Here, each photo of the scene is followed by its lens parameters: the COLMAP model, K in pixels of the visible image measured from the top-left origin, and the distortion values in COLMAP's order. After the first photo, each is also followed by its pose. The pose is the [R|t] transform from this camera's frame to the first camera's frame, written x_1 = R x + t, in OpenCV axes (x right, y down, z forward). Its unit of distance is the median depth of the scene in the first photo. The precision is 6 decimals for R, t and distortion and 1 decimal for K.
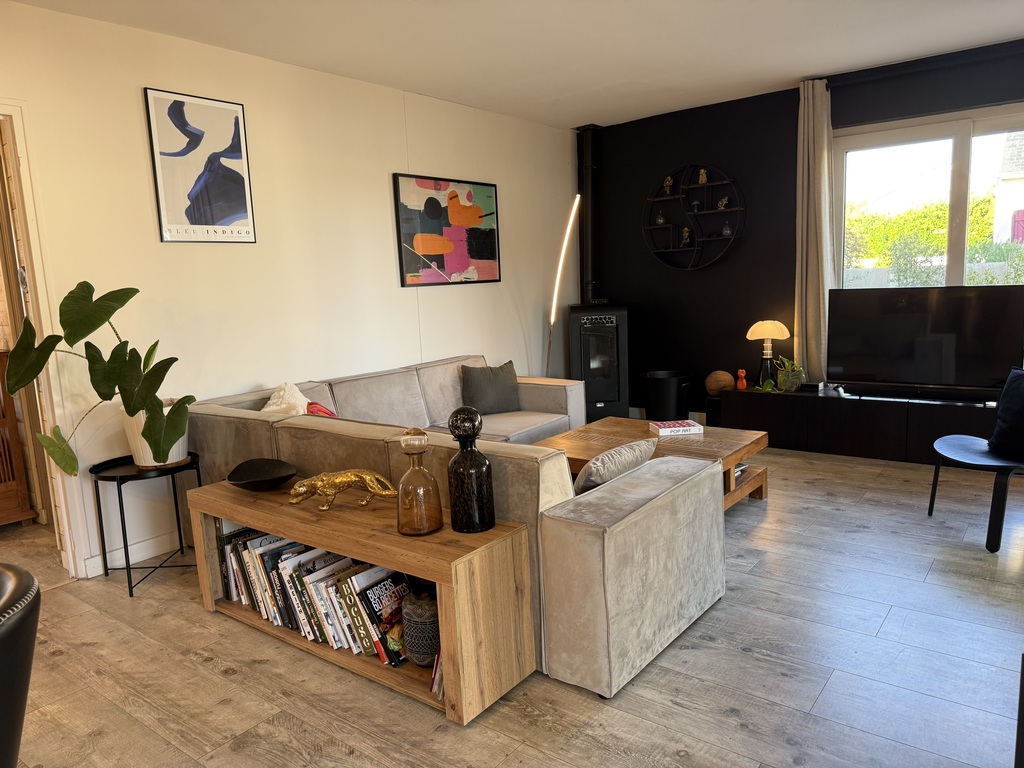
lens RADIAL K [[726.3, 0, 511.9], [0, 726.3, 387.9], [0, 0, 1]] dist [0.077433, -0.129411]
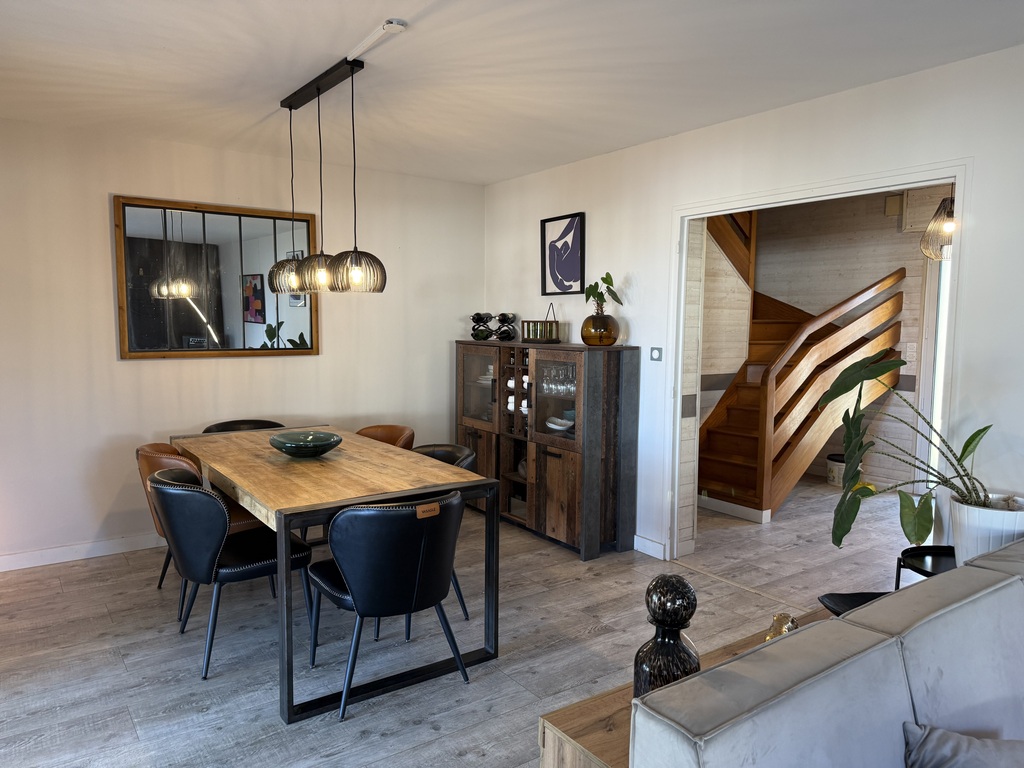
lens RADIAL K [[719.8, 0, 512.0], [0, 719.8, 384.0], [0, 0, 1]] dist [0.100463, -0.125006]
pose [[-0.290308, 0.127023, -0.948465, 0.375803], [-0.140563, 0.974739, 0.173566, -0.153892], [0.946553, 0.183707, -0.265120, 0.619206]]
